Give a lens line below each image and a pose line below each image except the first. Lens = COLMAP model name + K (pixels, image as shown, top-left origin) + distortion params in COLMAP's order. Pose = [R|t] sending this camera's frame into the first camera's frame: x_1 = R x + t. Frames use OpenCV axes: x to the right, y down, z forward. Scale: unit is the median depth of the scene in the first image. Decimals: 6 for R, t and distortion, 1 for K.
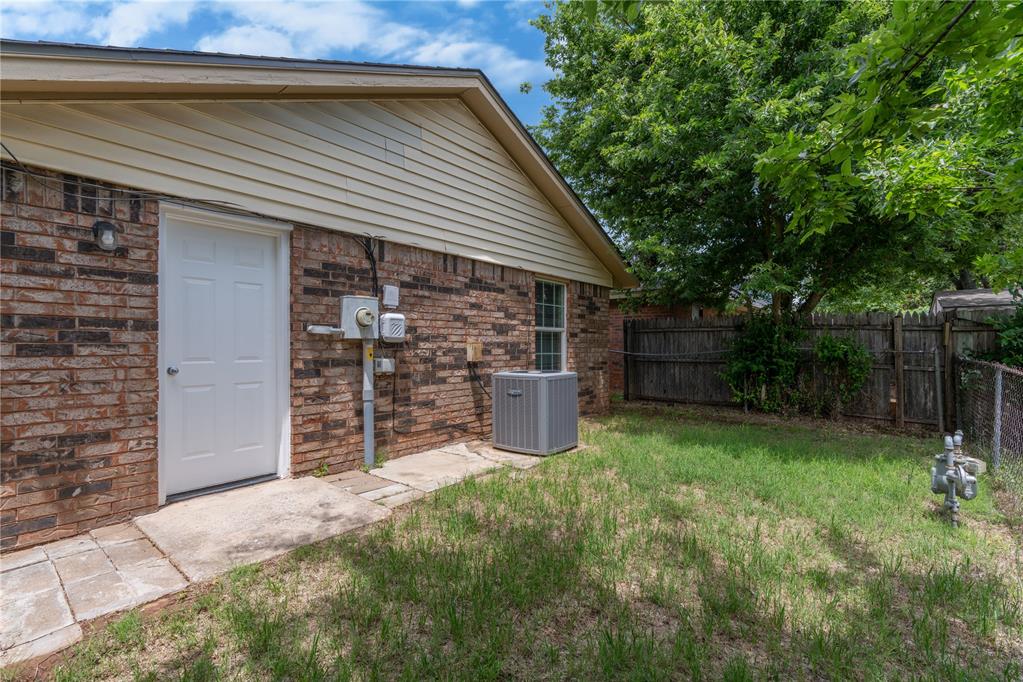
lens RADIAL K [[459.6, 0, 513.5], [0, 459.6, 343.7], [0, 0, 1]] dist [-0.003094, 0.000252]
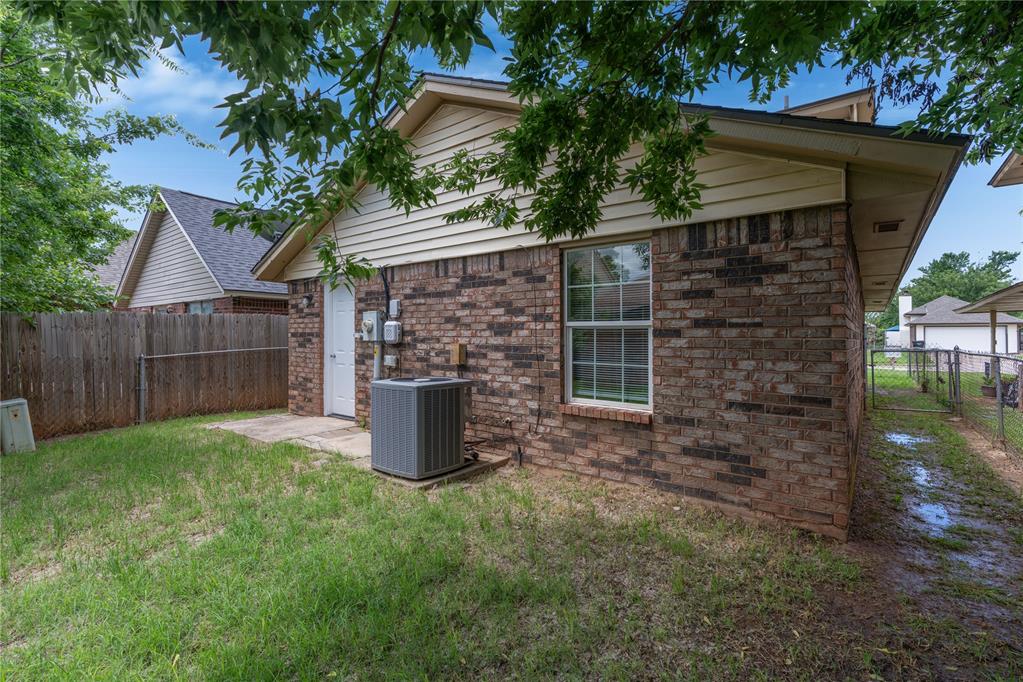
lens RADIAL K [[459.6, 0, 513.5], [0, 459.6, 343.7], [0, 0, 1]] dist [-0.003094, 0.000252]
pose [[0.029315, 0.006943, -0.999546, 0.860413], [-0.007605, 0.999948, 0.006723, -0.011275], [0.999541, 0.007405, 0.029366, 1.074365]]
